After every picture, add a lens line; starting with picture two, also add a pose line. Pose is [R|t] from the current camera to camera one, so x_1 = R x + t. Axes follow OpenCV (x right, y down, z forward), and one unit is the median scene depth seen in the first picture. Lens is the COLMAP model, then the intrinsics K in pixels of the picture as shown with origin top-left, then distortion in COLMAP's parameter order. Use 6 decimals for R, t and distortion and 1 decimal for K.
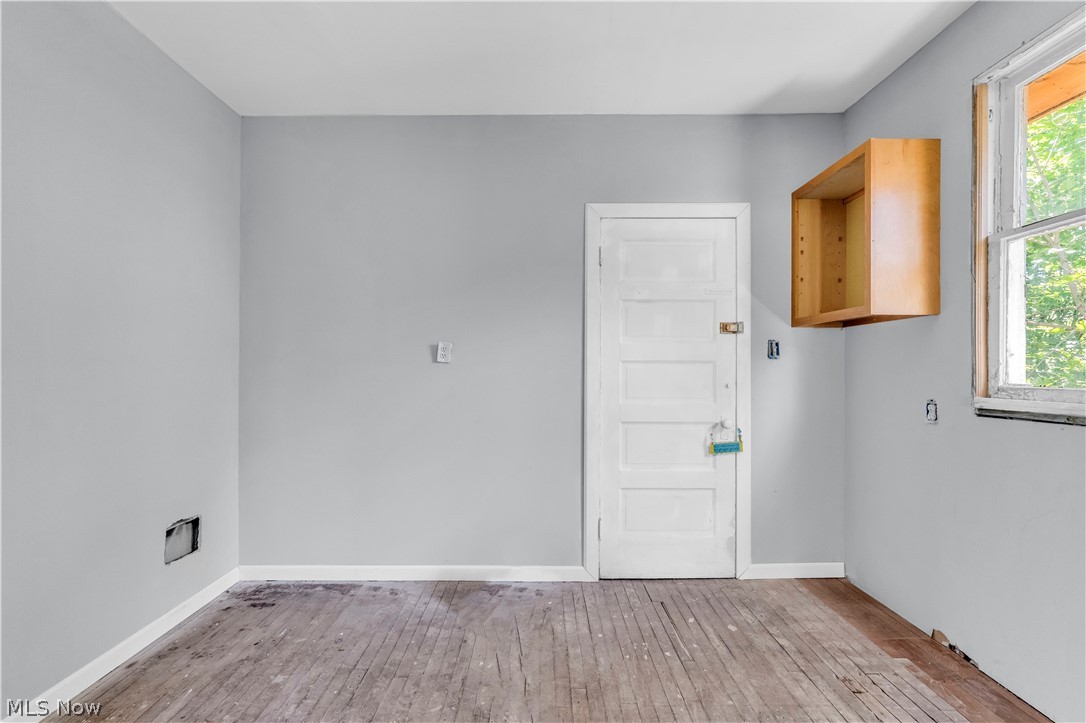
lens RADIAL K [[442.3, 0, 535.2], [0, 442.3, 366.9], [0, 0, 1]] dist [0.000773, -0.000289]
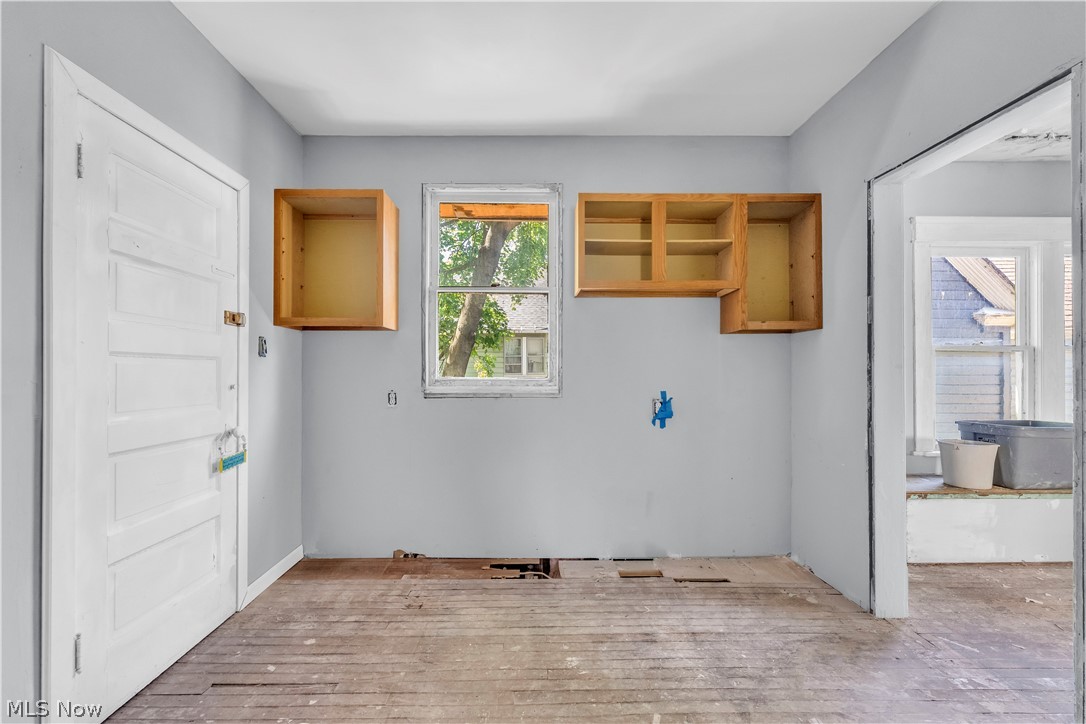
lens RADIAL K [[442.3, 0, 533.5], [0, 442.3, 371.0], [0, 0, 1]] dist [0.000773, -0.000289]
pose [[-0.004206, 0.003648, 0.999985, -0.426094], [-0.003970, 0.999985, -0.003665, 0.013299], [-0.999983, -0.003986, -0.004191, 0.452593]]
